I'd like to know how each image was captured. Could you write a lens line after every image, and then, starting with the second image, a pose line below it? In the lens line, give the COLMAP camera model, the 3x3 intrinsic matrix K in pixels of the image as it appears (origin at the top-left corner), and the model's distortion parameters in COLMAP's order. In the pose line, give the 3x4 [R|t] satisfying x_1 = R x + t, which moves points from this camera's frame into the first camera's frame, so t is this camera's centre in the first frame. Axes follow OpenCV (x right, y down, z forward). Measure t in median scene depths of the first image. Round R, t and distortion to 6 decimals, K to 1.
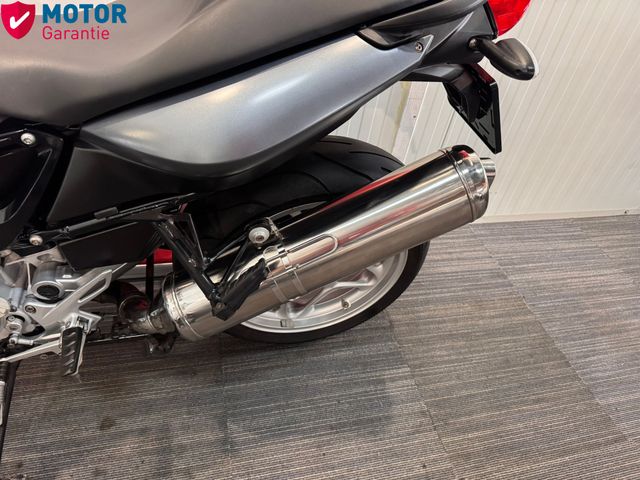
lens RADIAL K [[453.9, 0, 322.8], [0, 453.9, 233.6], [0, 0, 1]] dist [0.039133, -0.060564]
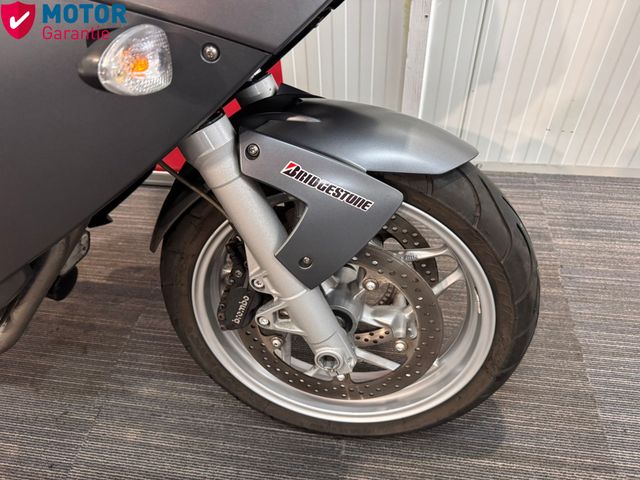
lens RADIAL K [[453.9, 0, 319.0], [0, 453.9, 239.8], [0, 0, 1]] dist [0.039133, -0.060564]
pose [[0.909981, 0.143348, -0.389084, 0.553984], [-0.109338, 0.988085, 0.108317, 0.087928], [0.399976, -0.056025, 0.914812, 0.237896]]
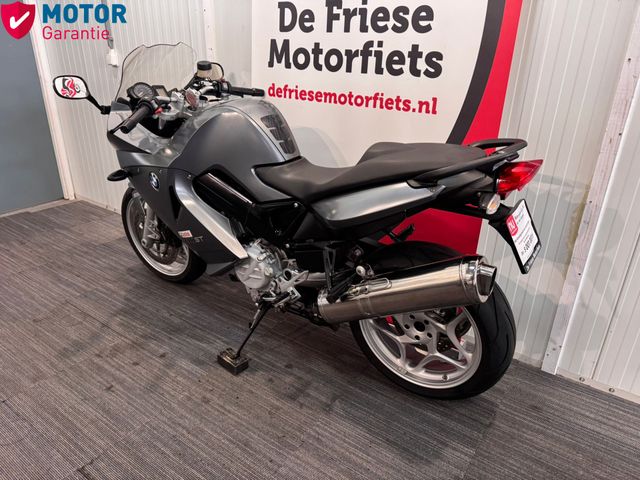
lens RADIAL K [[453.9, 0, 325.7], [0, 453.9, 234.0], [0, 0, 1]] dist [0.039133, -0.060564]
pose [[0.657627, 0.175528, -0.732609, 0.852712], [-0.427264, 0.887845, -0.170812, 0.192438], [0.620461, 0.425349, 0.658868, -0.329840]]
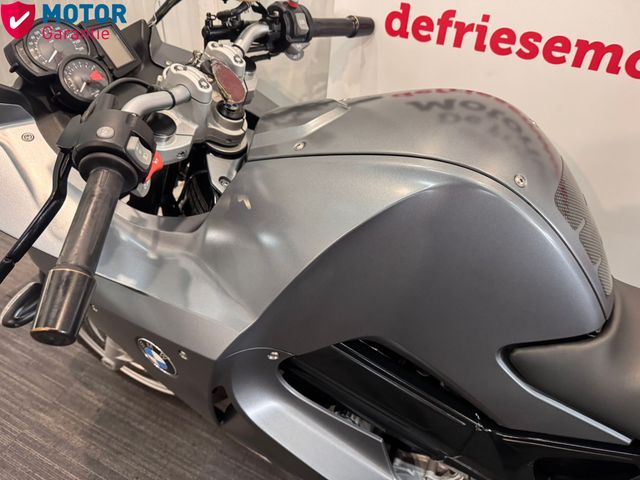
lens RADIAL K [[453.9, 0, 317.7], [0, 453.9, 227.2], [0, 0, 1]] dist [0.039133, -0.060564]
pose [[0.761087, 0.296091, -0.577128, -0.461780], [-0.361392, 0.932412, 0.001780, -0.239820], [0.538648, 0.207215, 0.816652, -0.065949]]
